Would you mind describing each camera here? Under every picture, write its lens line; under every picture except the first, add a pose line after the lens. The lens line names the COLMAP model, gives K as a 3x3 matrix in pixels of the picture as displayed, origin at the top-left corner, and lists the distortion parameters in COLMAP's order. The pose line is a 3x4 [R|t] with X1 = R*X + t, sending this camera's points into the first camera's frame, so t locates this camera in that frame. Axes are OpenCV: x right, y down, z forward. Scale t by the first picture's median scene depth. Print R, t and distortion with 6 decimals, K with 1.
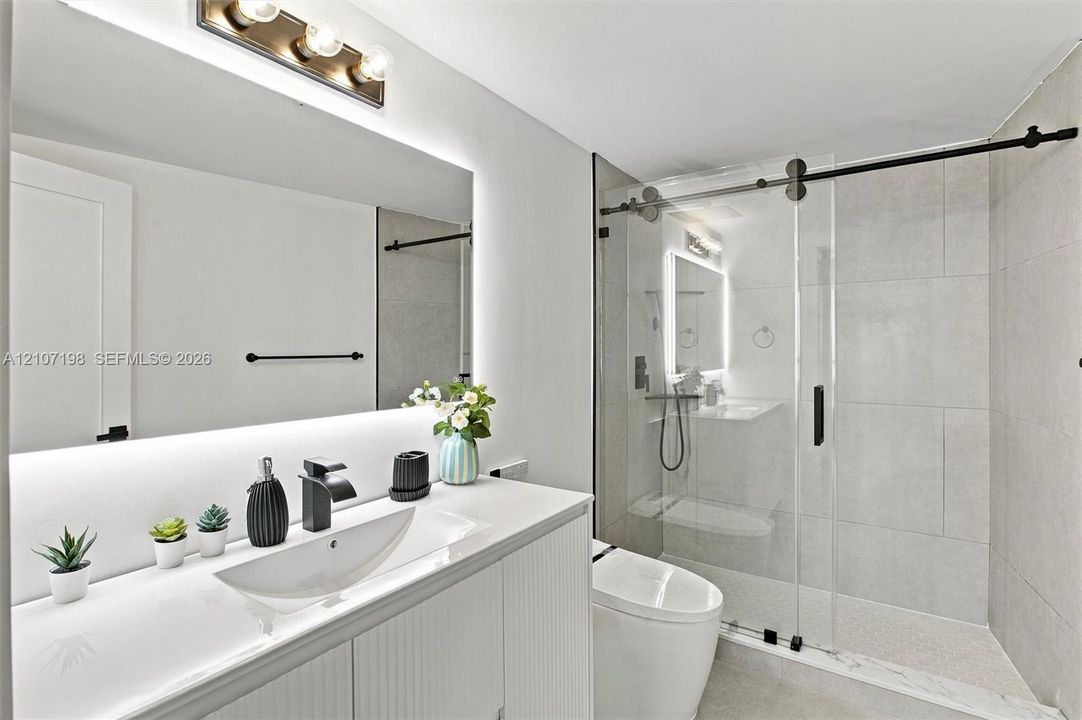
lens RADIAL K [[515.0, 0, 541.0], [0, 515.0, 360.0], [0, 0, 1]] dist [-0.004878, 0.001501]
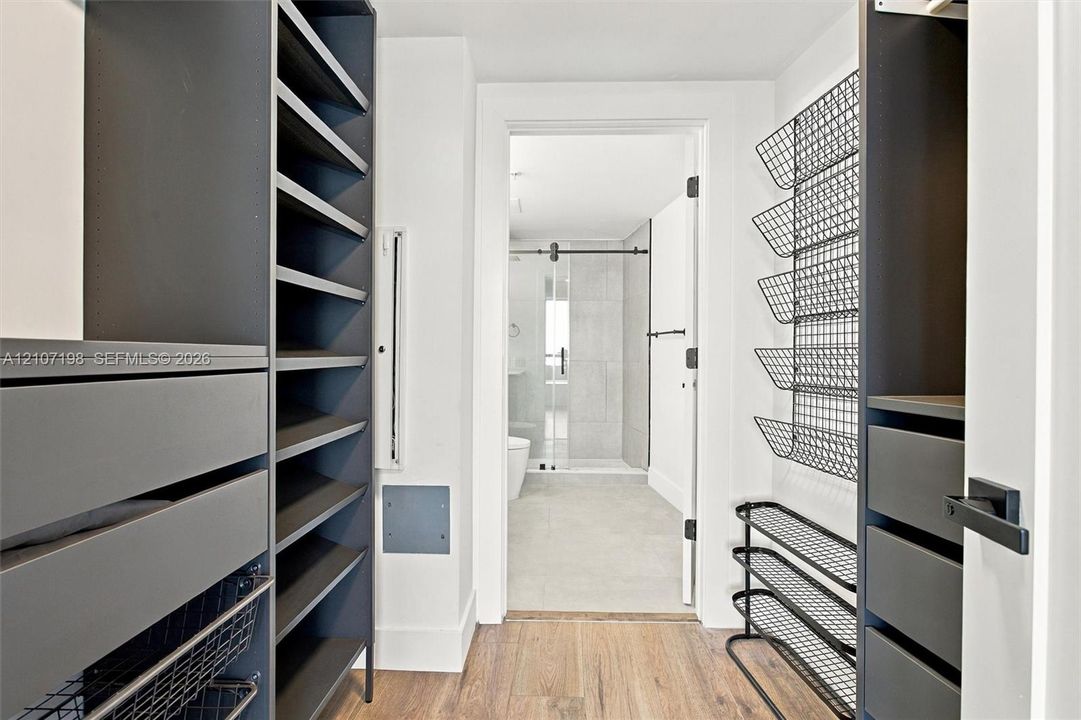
lens RADIAL K [[514.5, 0, 540.5], [0, 514.5, 360.0], [0, 0, 1]] dist [-0.004878, 0.001501]
pose [[0.850235, -0.003241, 0.526394, -0.680353], [-0.003274, 0.999929, 0.011444, 0.076081], [-0.526394, -0.011453, 0.850164, -0.797183]]
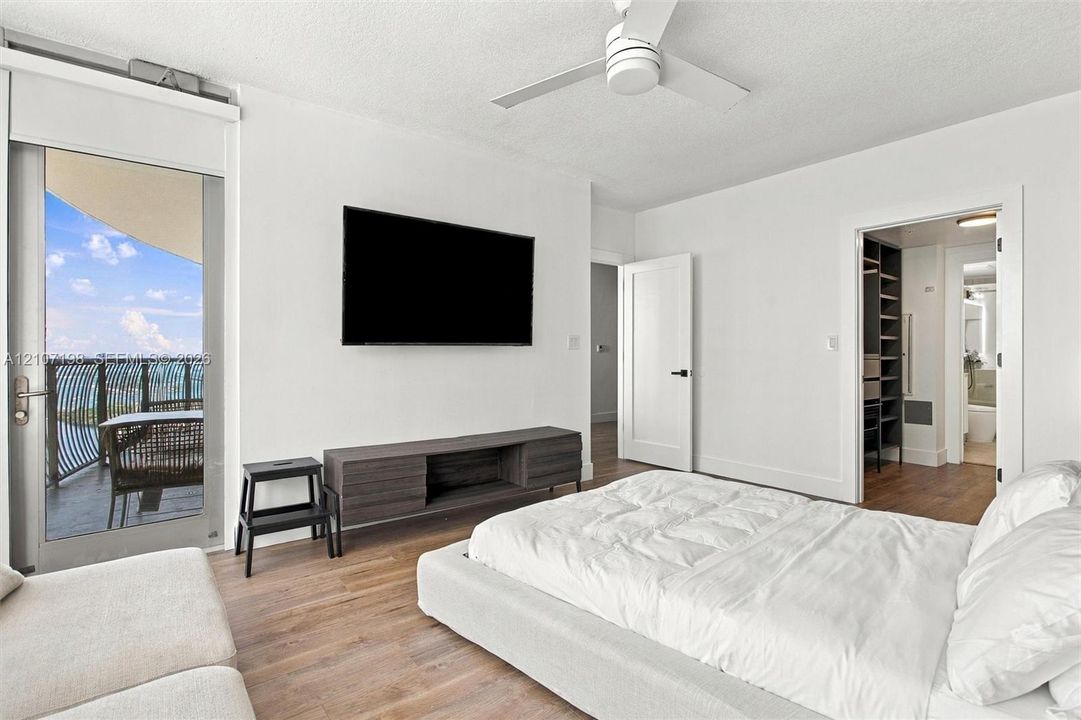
lens RADIAL K [[514.5, 0, 540.5], [0, 514.5, 360.0], [0, 0, 1]] dist [-0.004878, 0.001501]
pose [[0.952765, 0.001190, -0.303708, -2.464412], [0.000305, 0.999988, 0.004875, 0.096259], [0.303710, -0.004737, 0.952753, -6.012049]]
